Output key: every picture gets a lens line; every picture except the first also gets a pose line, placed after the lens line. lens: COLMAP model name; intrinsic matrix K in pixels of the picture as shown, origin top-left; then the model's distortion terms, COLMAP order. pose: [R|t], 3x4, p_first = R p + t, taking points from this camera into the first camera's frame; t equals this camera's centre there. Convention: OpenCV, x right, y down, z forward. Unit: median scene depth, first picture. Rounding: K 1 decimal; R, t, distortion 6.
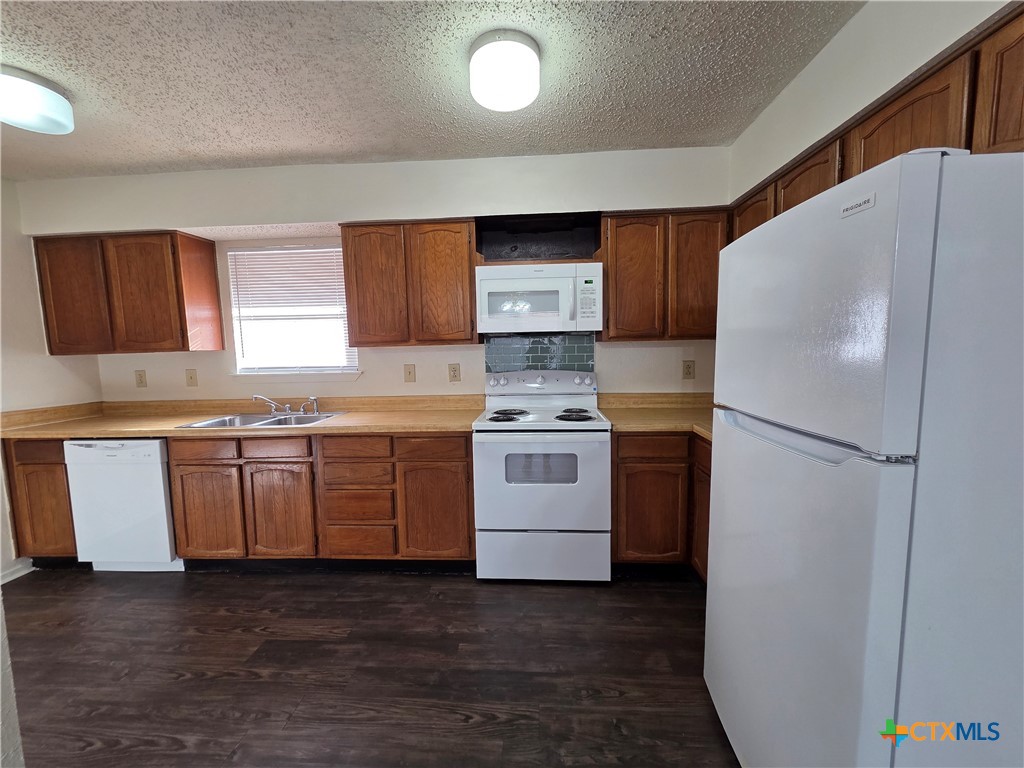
lens RADIAL K [[415.1, 0, 508.4], [0, 415.1, 386.2], [0, 0, 1]] dist [0.001878, 0.000368]
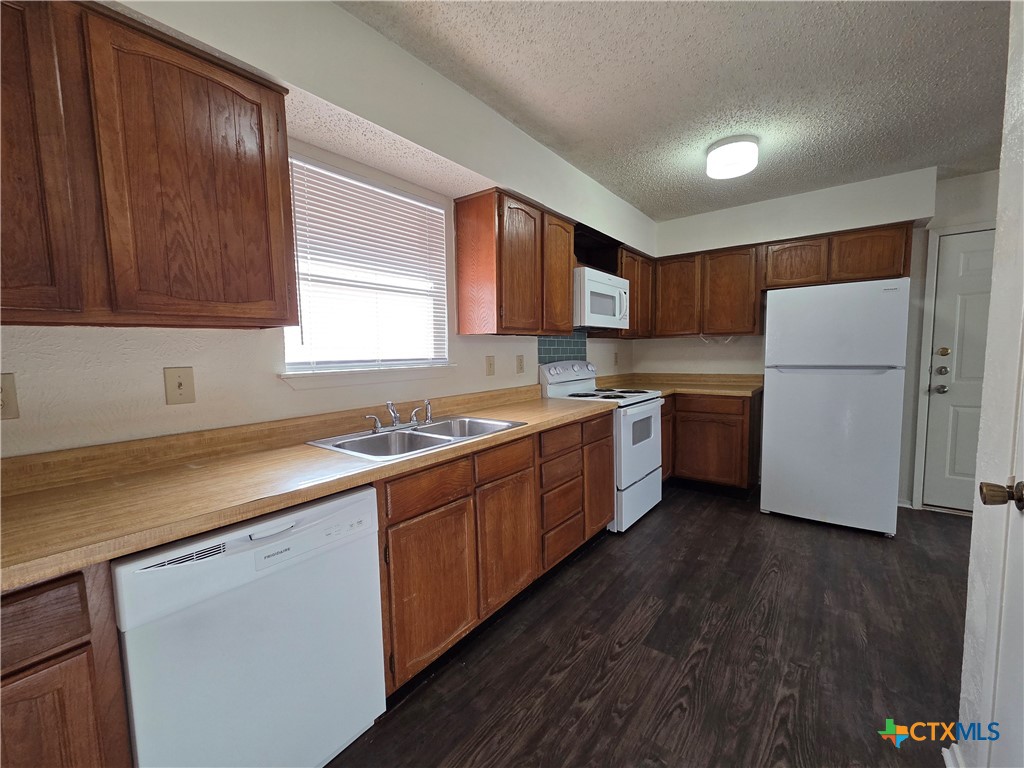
lens RADIAL K [[415.1, 0, 511.0], [0, 415.1, 385.2], [0, 0, 1]] dist [0.001878, 0.000368]
pose [[0.571875, -0.056920, 0.818364, -1.151514], [0.082561, 0.996518, 0.011617, 0.005804], [-0.816176, 0.060922, 0.574583, 0.531809]]
